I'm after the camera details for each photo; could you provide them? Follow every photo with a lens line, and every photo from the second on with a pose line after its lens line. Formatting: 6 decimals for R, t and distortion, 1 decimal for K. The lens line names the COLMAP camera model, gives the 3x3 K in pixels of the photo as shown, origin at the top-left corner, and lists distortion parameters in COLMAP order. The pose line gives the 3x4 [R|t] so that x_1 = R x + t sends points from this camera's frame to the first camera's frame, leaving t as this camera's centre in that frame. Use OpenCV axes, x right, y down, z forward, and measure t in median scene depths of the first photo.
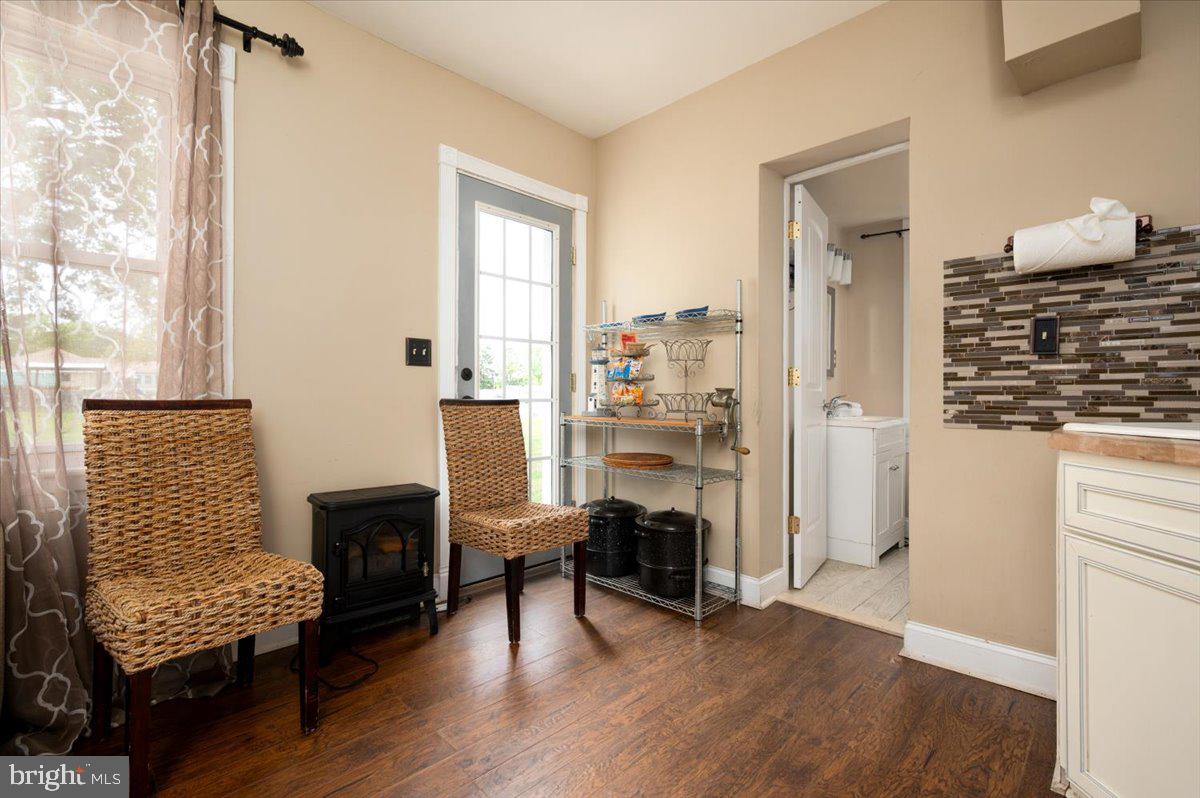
lens RADIAL K [[538.5, 0, 601.3], [0, 538.5, 394.3], [0, 0, 1]] dist [-0.000008, -0.000753]
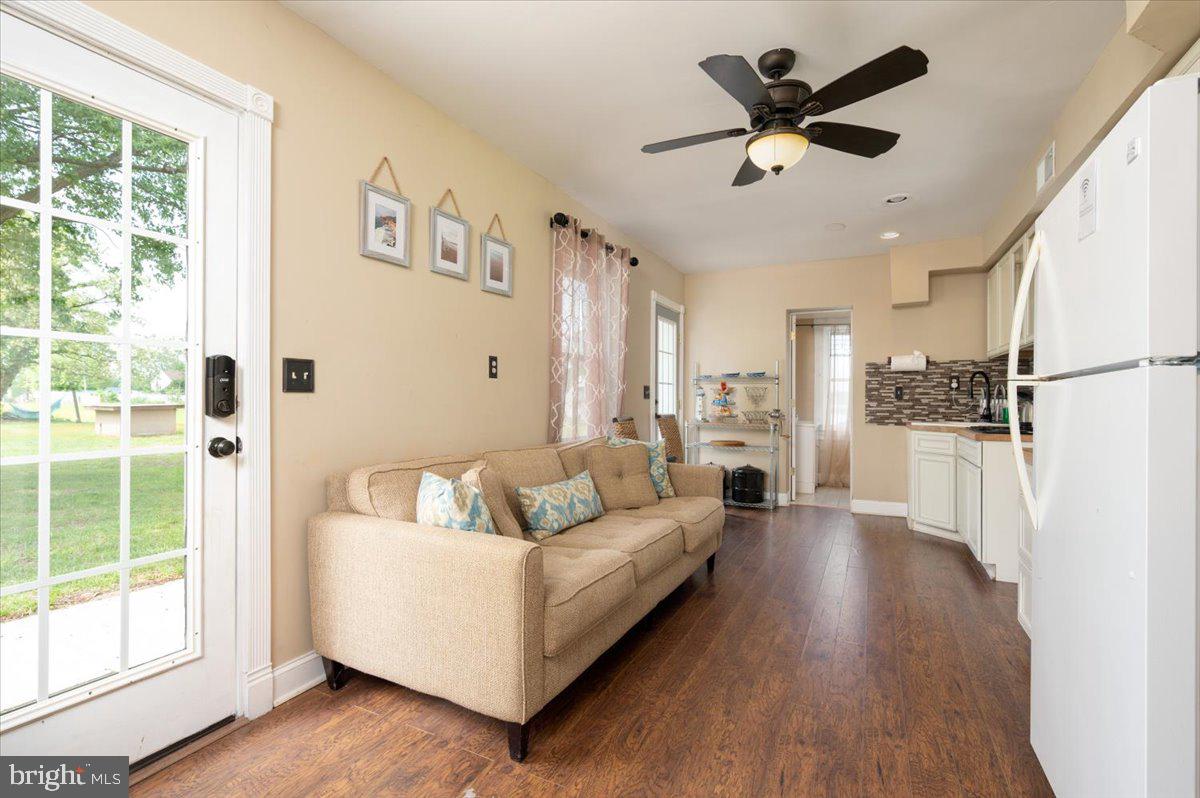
lens RADIAL K [[538.5, 0, 600.5], [0, 538.5, 404.2], [0, 0, 1]] dist [-0.000008, -0.000753]
pose [[0.953655, 0.000530, 0.300901, -1.548524], [-0.001409, 0.999995, 0.002705, -0.051487], [-0.300899, -0.003003, 0.953651, -1.255808]]
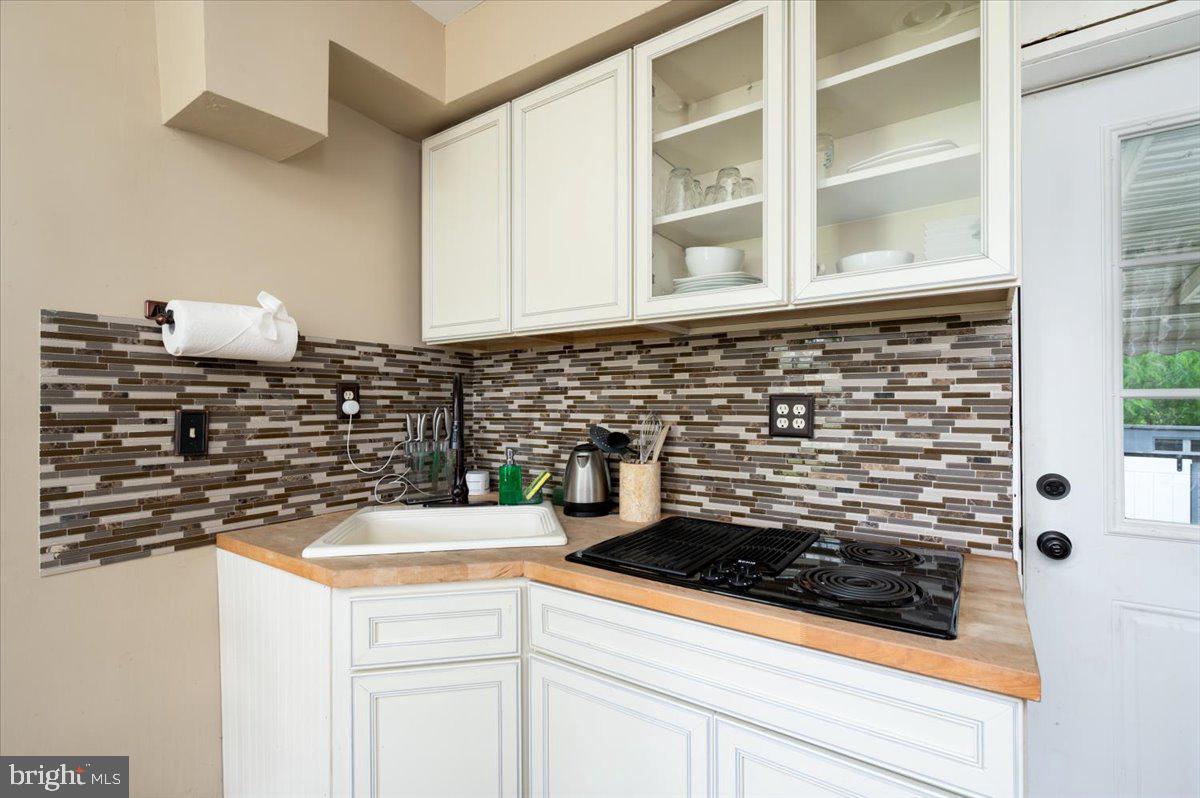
lens RADIAL K [[538.5, 0, 604.4], [0, 538.5, 402.5], [0, 0, 1]] dist [-0.000008, -0.000753]
pose [[-0.165829, 0.006048, 0.986136, -0.092080], [0.006452, 0.999966, -0.005048, -0.143641], [-0.986133, 0.005525, -0.165862, 0.501520]]
